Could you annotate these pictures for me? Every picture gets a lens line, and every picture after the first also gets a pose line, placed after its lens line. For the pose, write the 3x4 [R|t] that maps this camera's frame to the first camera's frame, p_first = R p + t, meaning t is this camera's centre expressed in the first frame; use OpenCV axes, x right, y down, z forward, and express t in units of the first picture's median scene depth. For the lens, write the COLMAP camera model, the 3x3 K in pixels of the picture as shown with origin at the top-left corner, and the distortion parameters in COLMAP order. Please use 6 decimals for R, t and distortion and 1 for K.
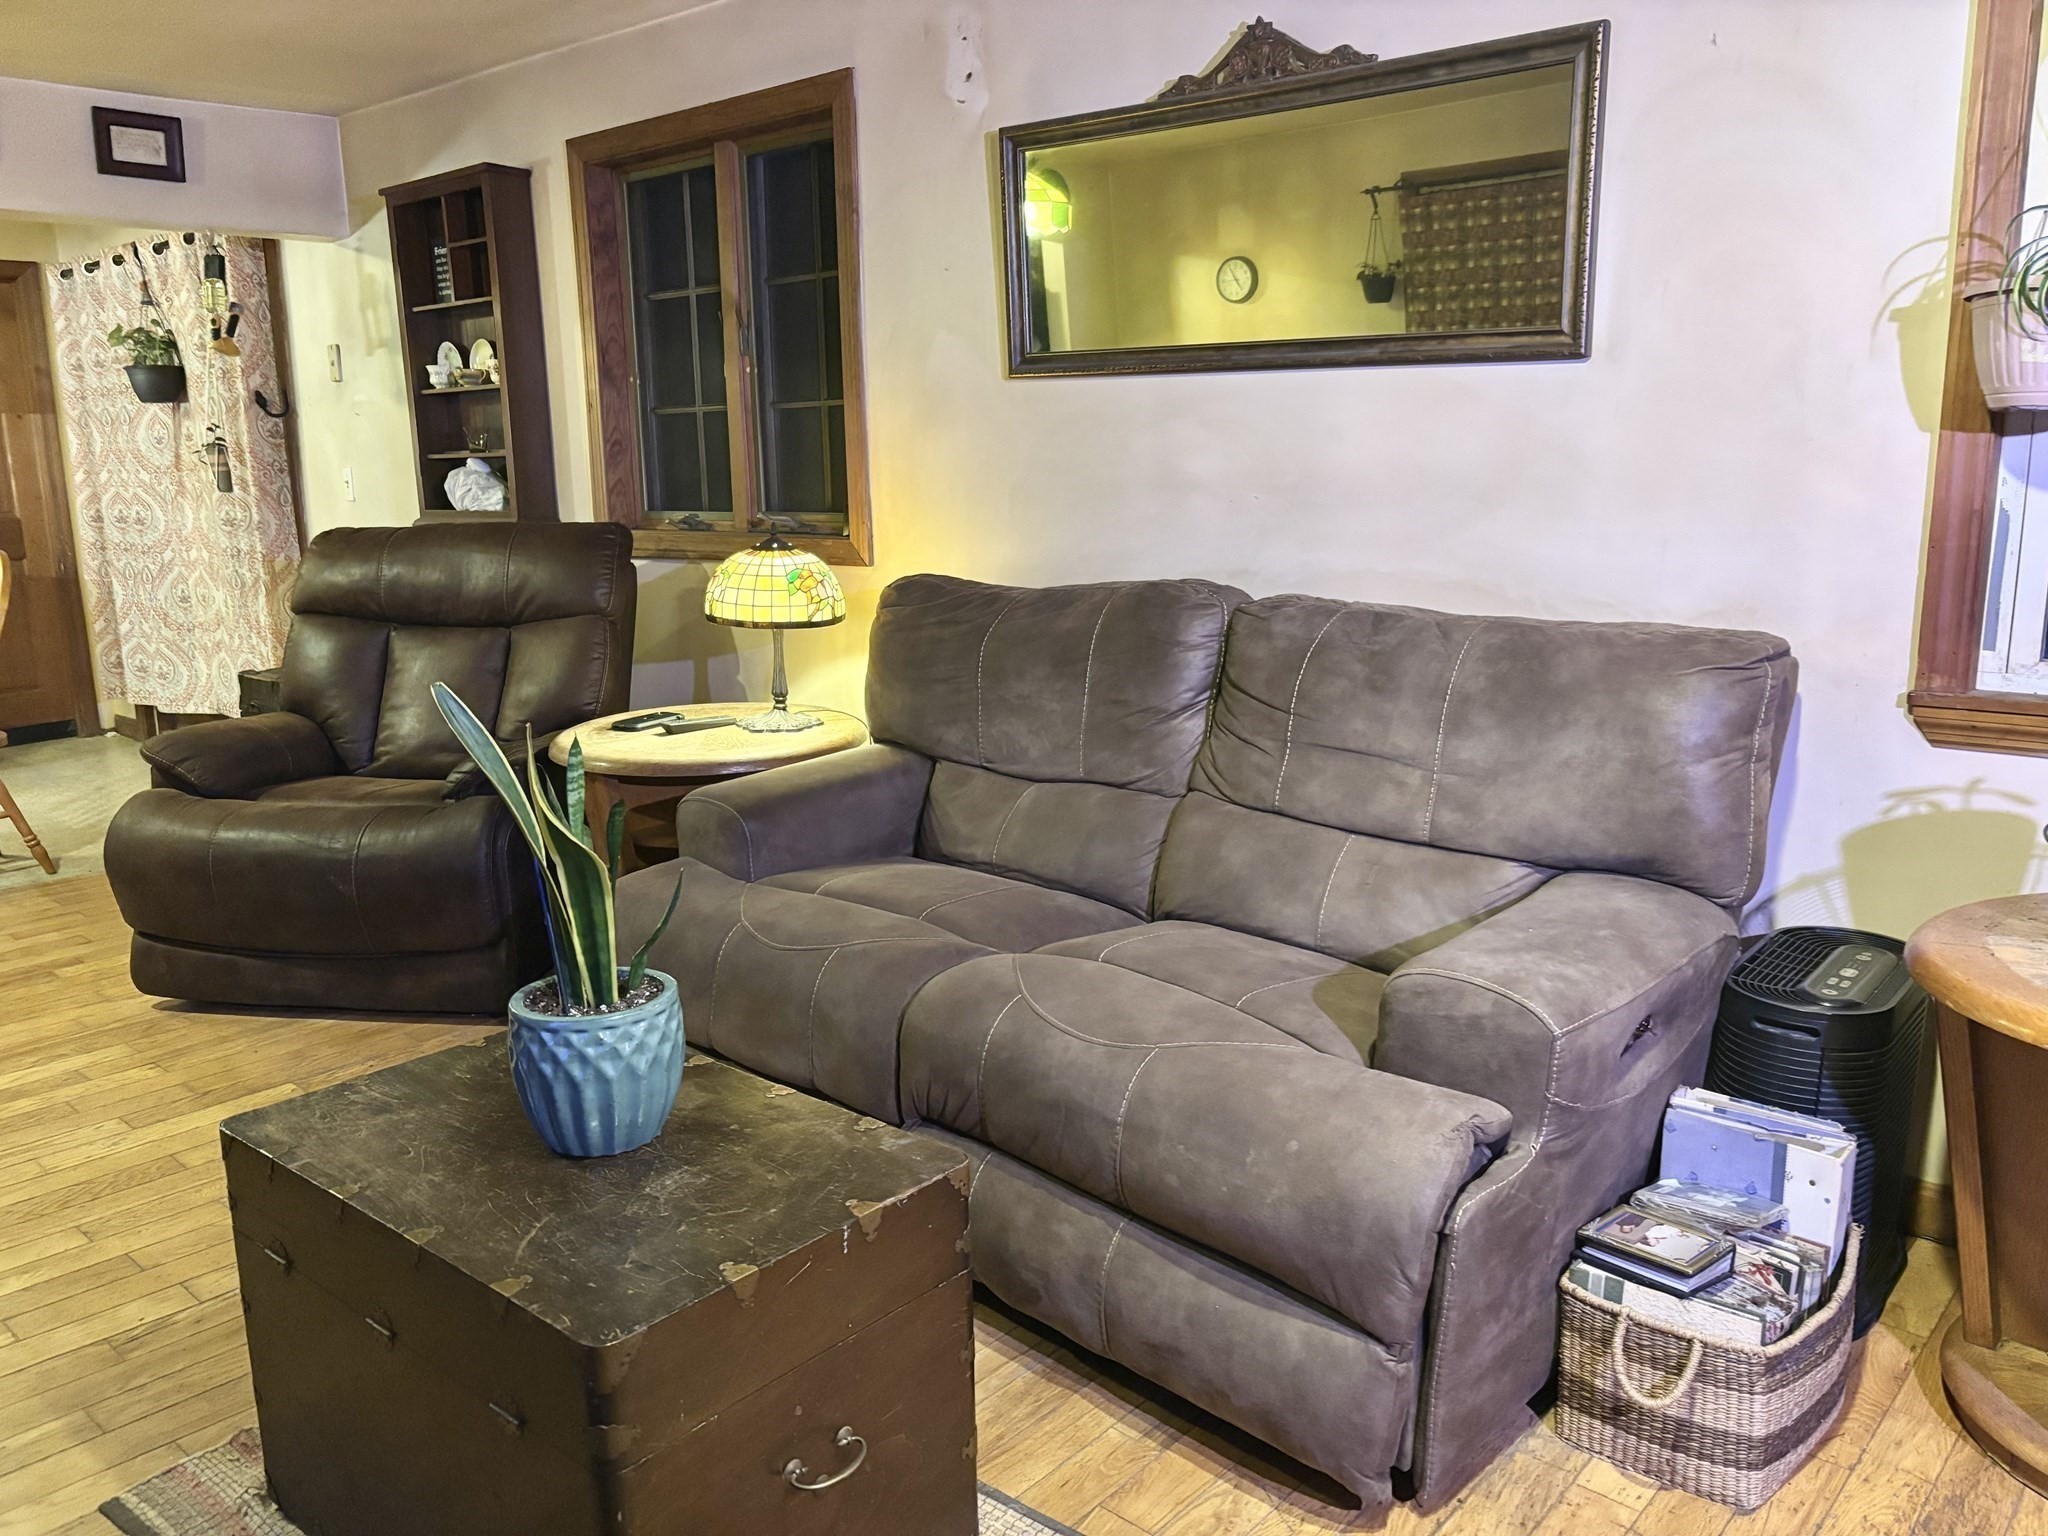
lens RADIAL K [[1571.5, 0, 1024.0], [0, 1571.5, 768.0], [0, 0, 1]] dist [0.041683, -0.044082]
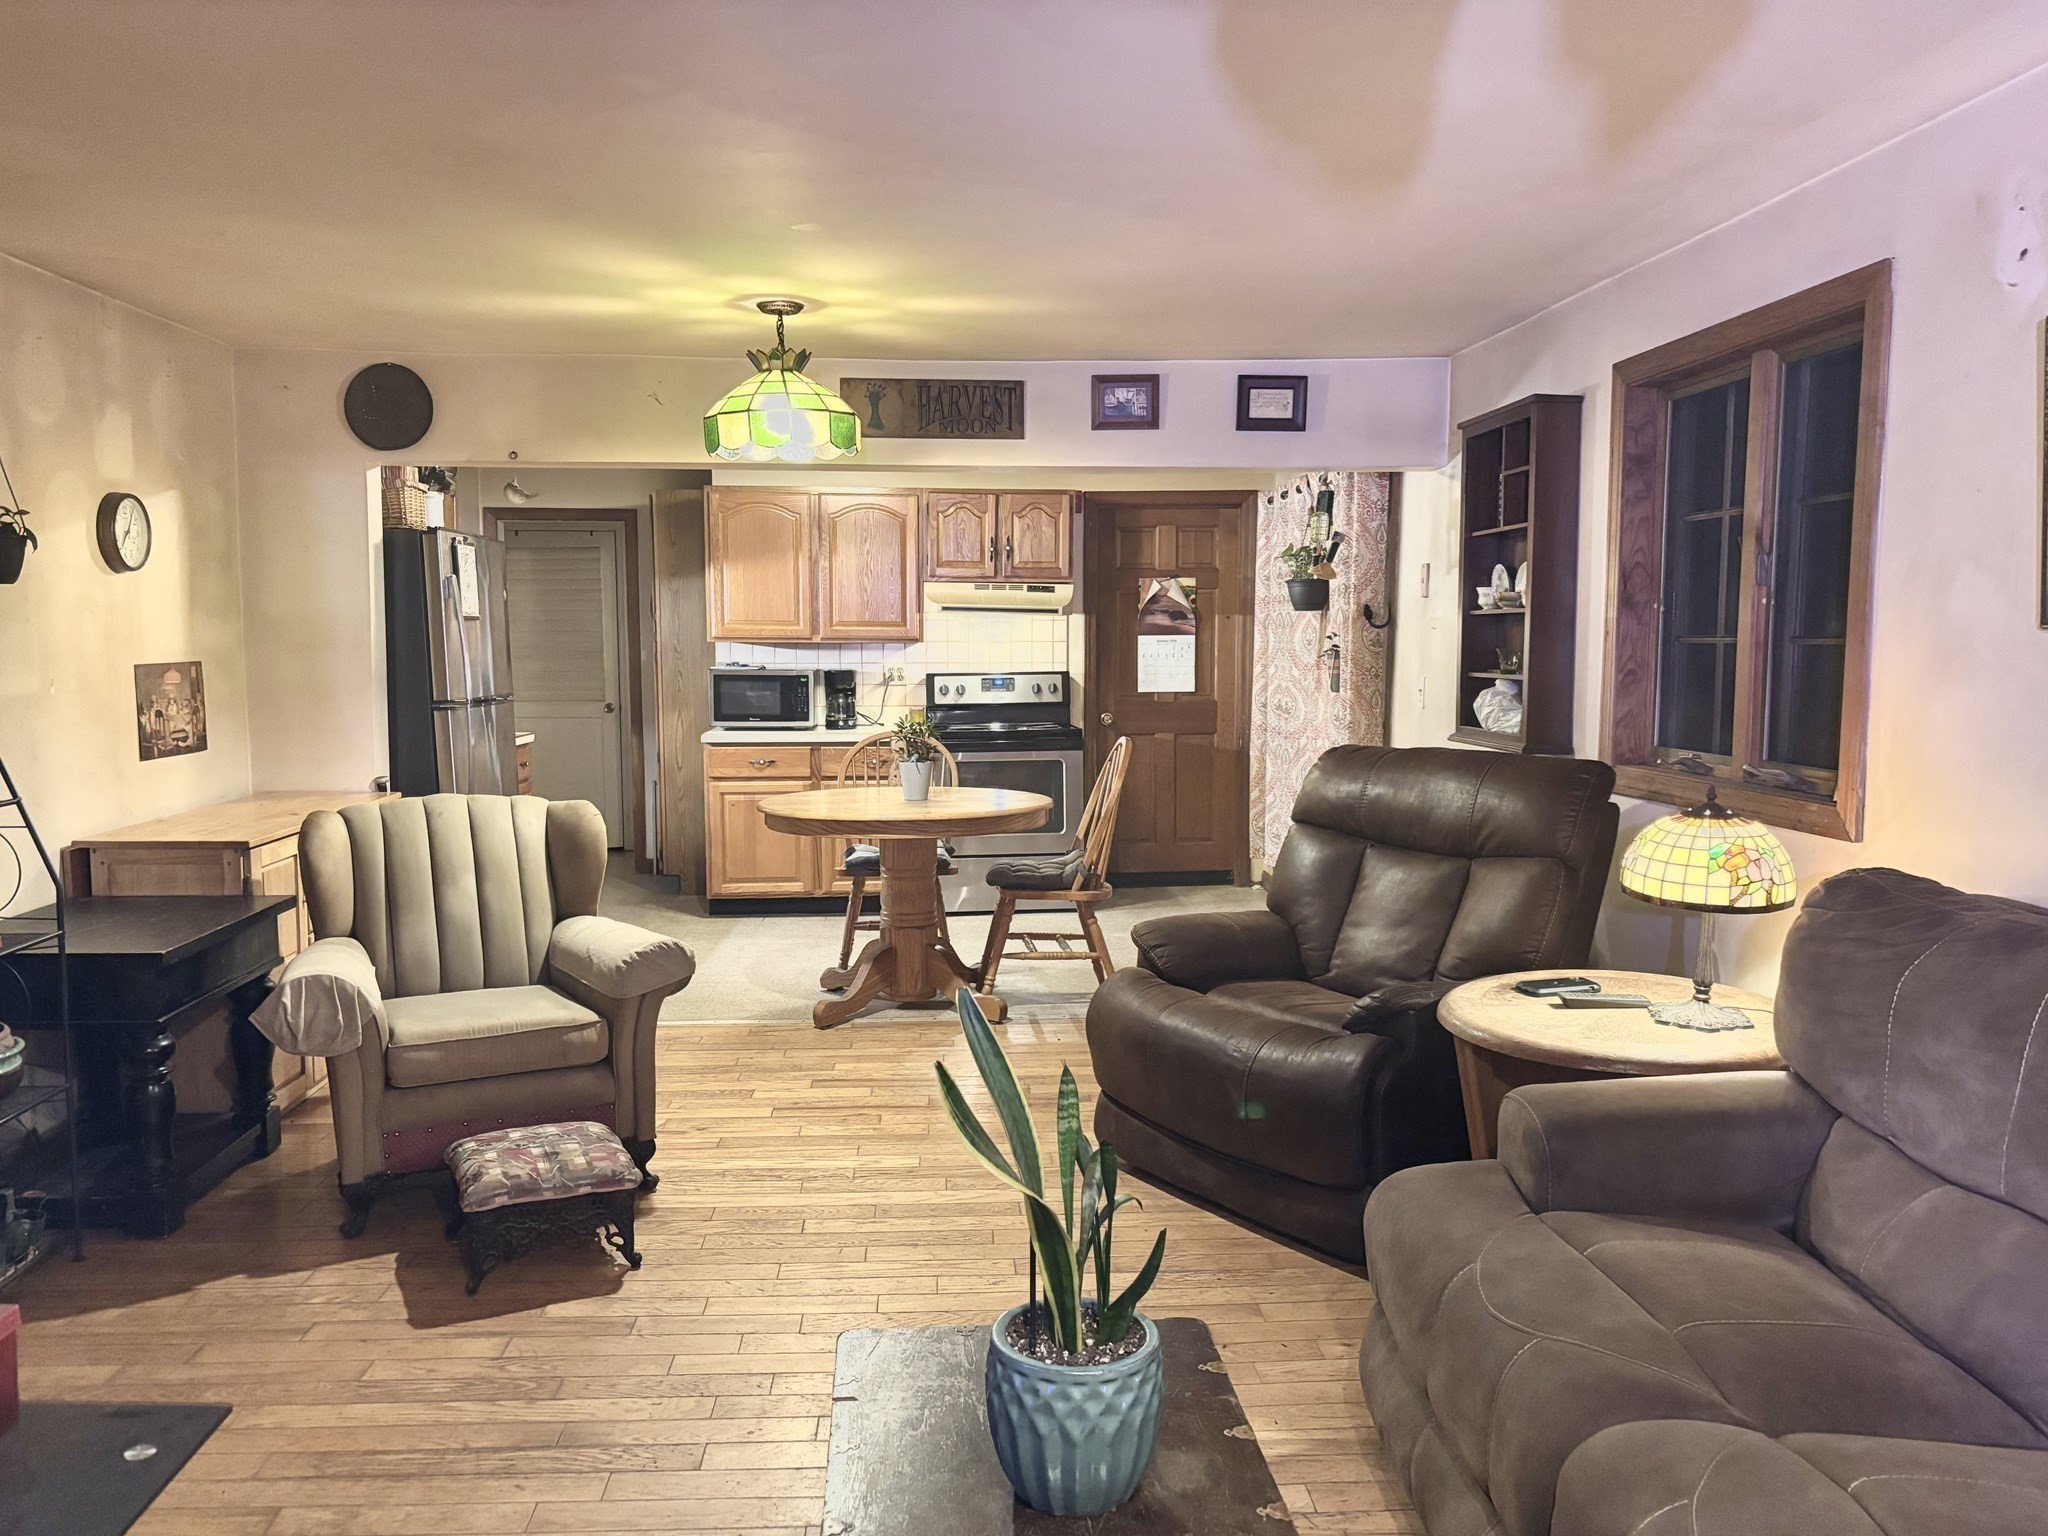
lens RADIAL K [[1549.0, 0, 1024.0], [0, 1549.0, 768.0], [0, 0, 1]] dist [0.202791, -0.168015]
pose [[0.753315, 0.073078, -0.653587, 0.104431], [-0.147977, 0.987158, -0.060181, -0.045518], [0.640796, 0.142051, 0.754455, 0.075370]]
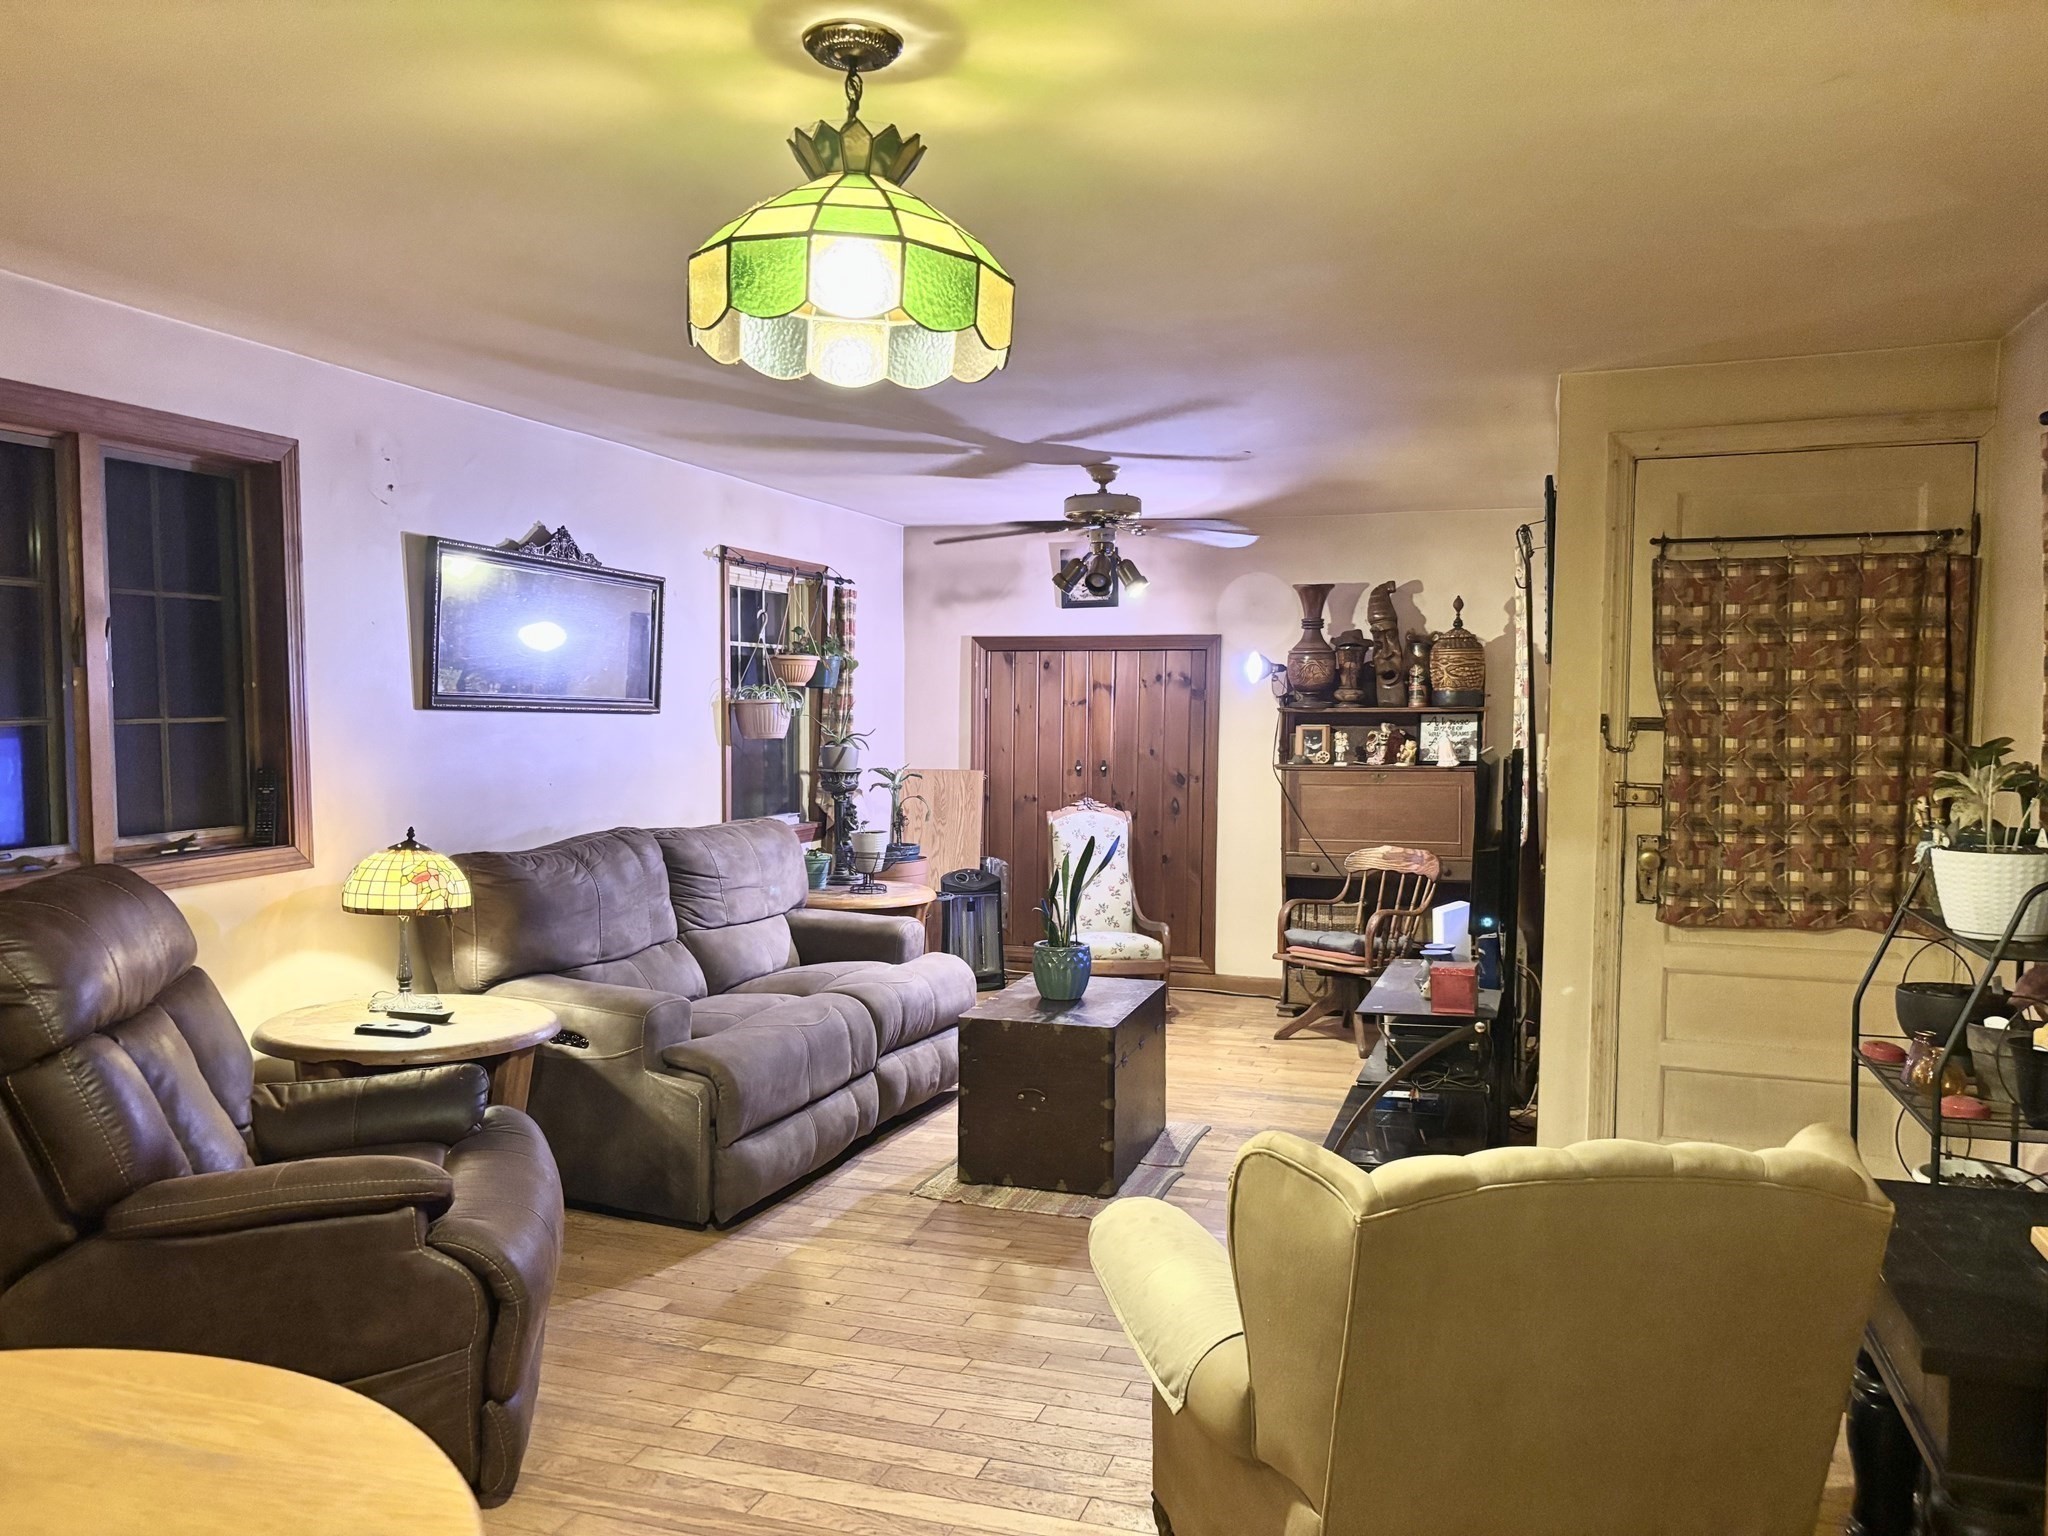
lens RADIAL K [[1549.0, 0, 1024.0], [0, 1549.0, 768.0], [0, 0, 1]] dist [0.202791, -0.168015]
pose [[-0.400863, -0.016271, 0.915994, -1.096093], [0.195080, 0.975396, 0.102698, -0.179903], [-0.895127, 0.219860, -0.387826, 0.813661]]
